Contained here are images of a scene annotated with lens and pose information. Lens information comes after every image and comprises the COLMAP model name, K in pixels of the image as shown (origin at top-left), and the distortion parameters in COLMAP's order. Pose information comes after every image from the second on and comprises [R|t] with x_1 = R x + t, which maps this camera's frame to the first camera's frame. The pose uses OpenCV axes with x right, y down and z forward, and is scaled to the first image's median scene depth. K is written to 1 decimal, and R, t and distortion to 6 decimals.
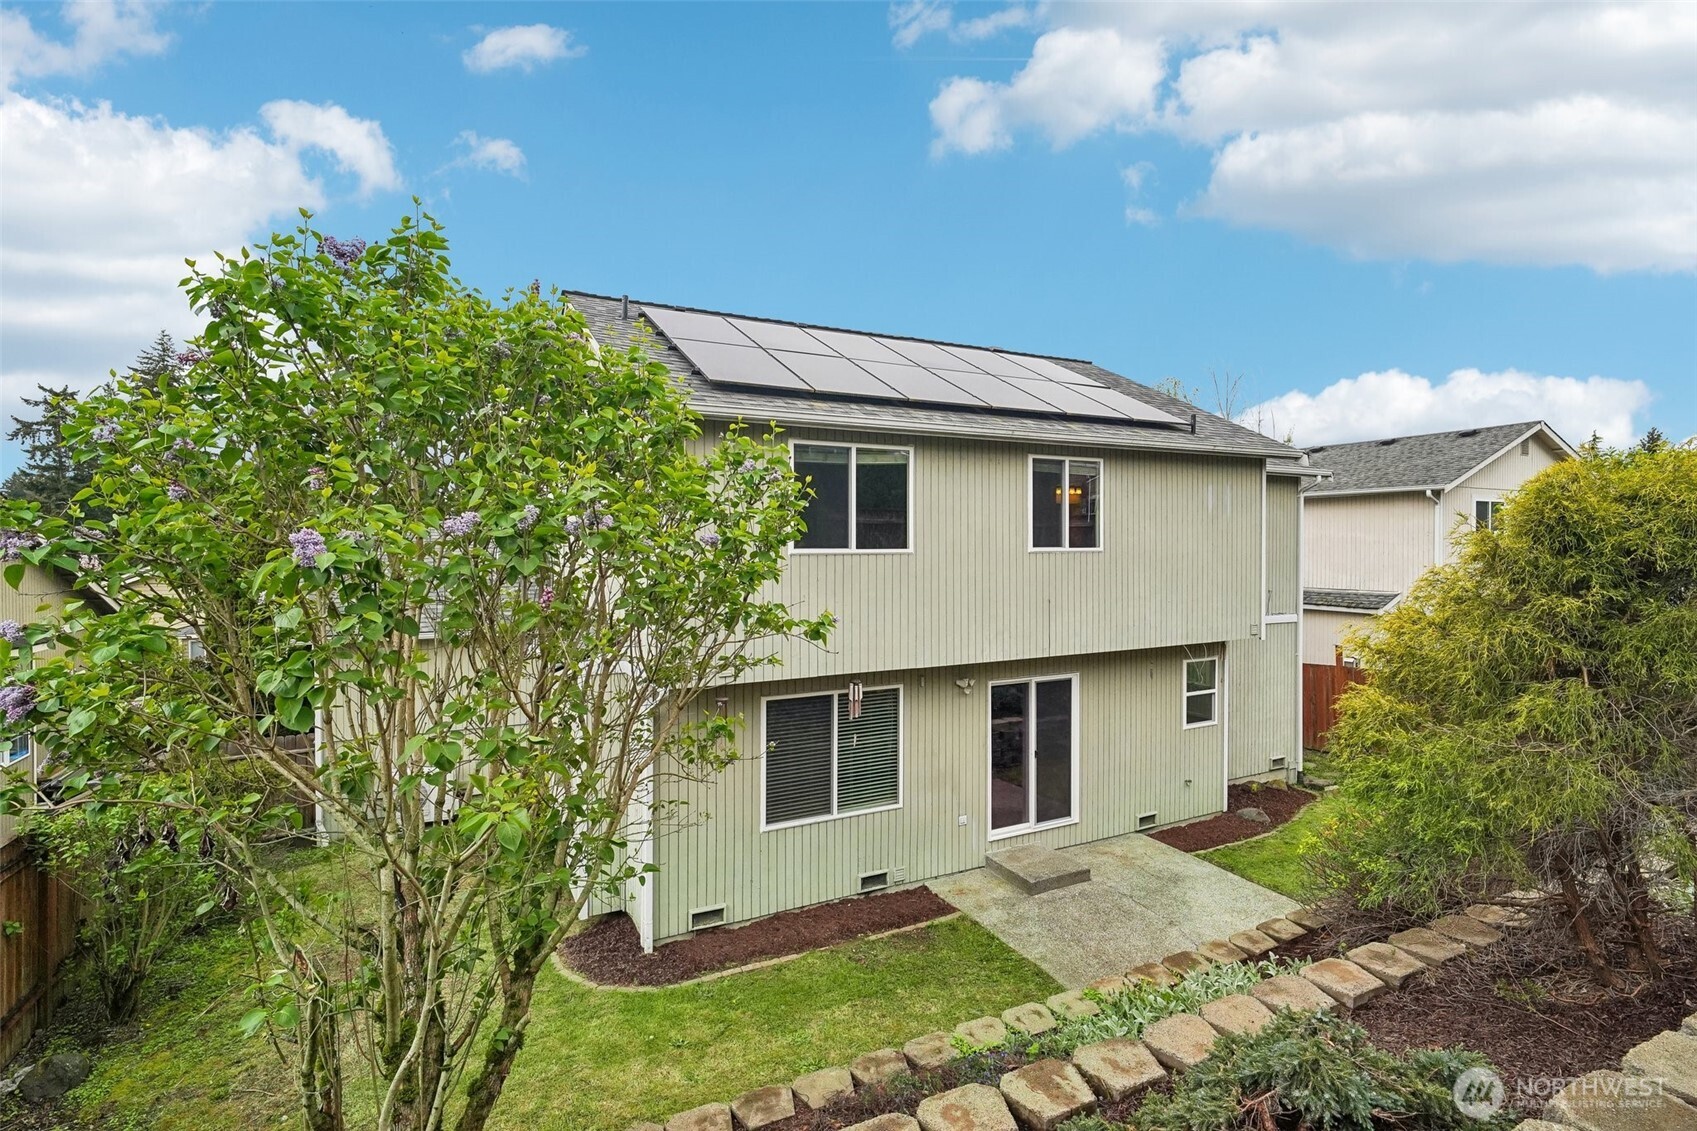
lens RADIAL K [[805.0, 0, 841.8], [0, 805.0, 557.2], [0, 0, 1]] dist [-0.023231, 0.013316]
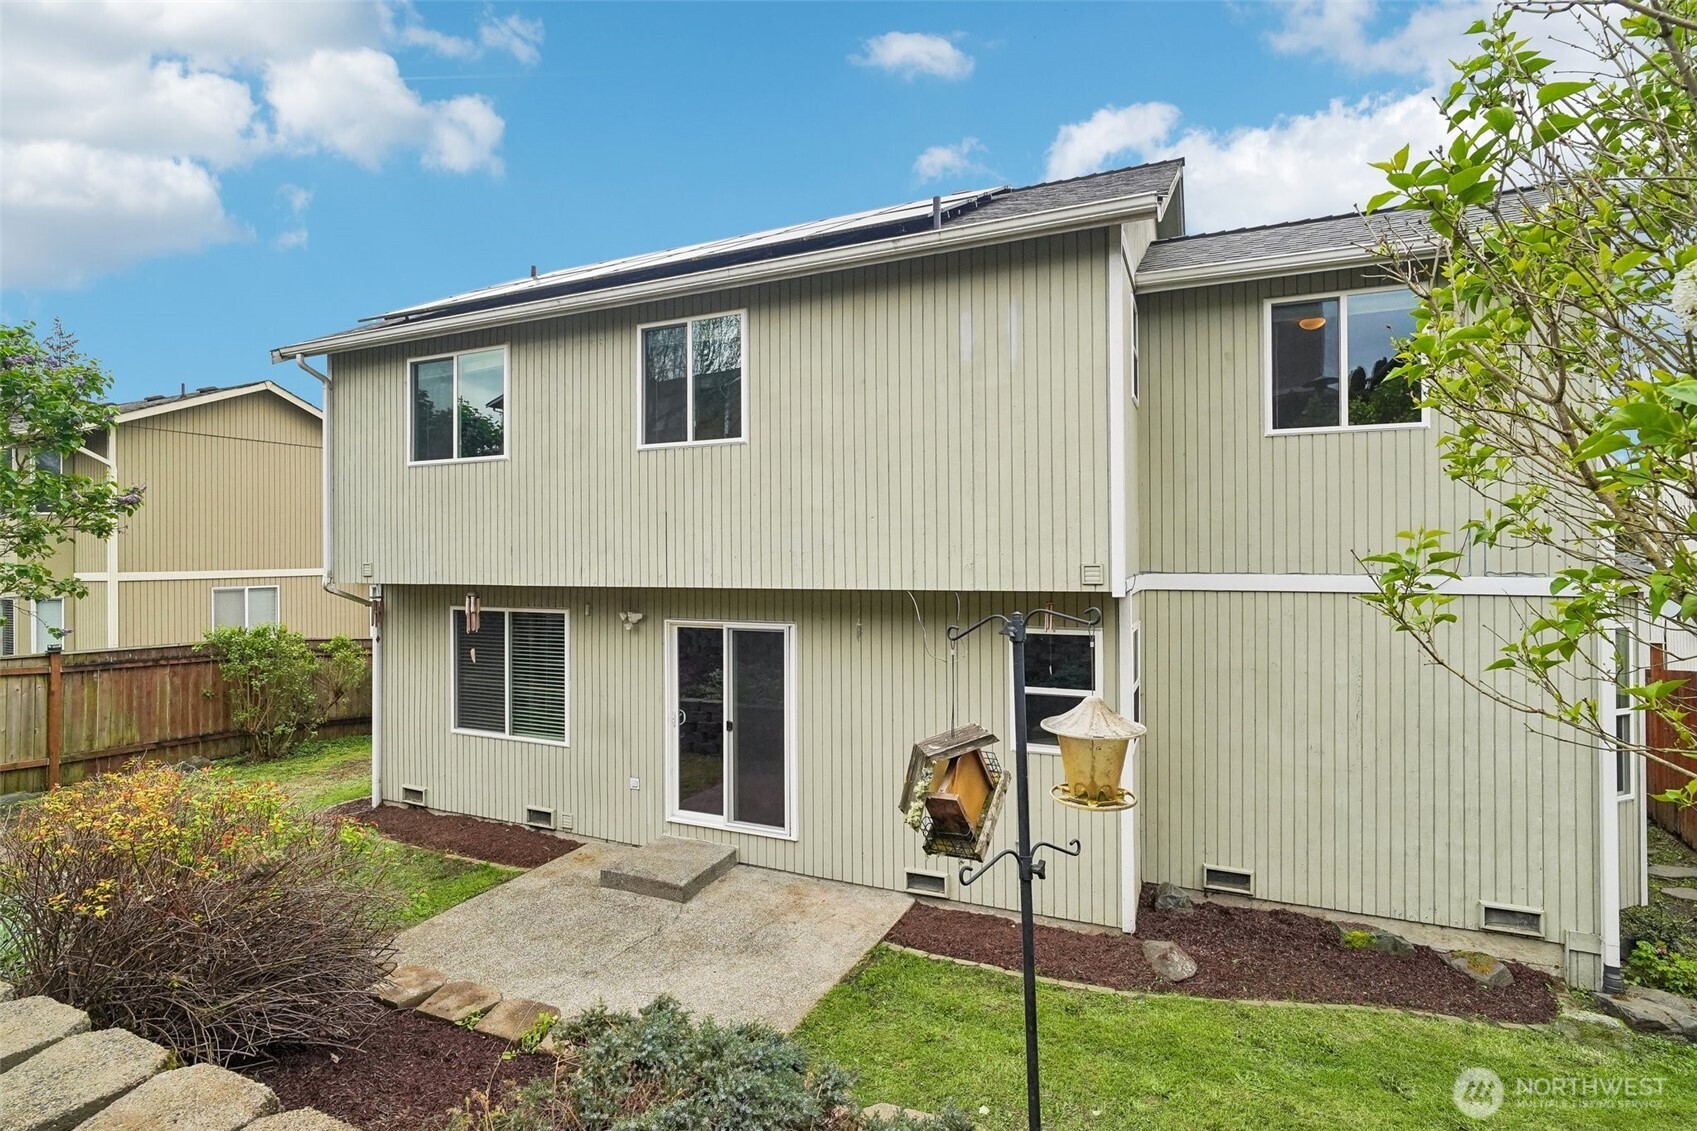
lens RADIAL K [[805.0, 0, 850.8], [0, 805.0, 552.5], [0, 0, 1]] dist [-0.023231, 0.013316]
pose [[0.638798, 0.001019, -0.769374, 0.981429], [-0.008305, 0.999950, -0.005570, 0.097047], [0.769330, 0.009948, 0.638775, 0.674996]]
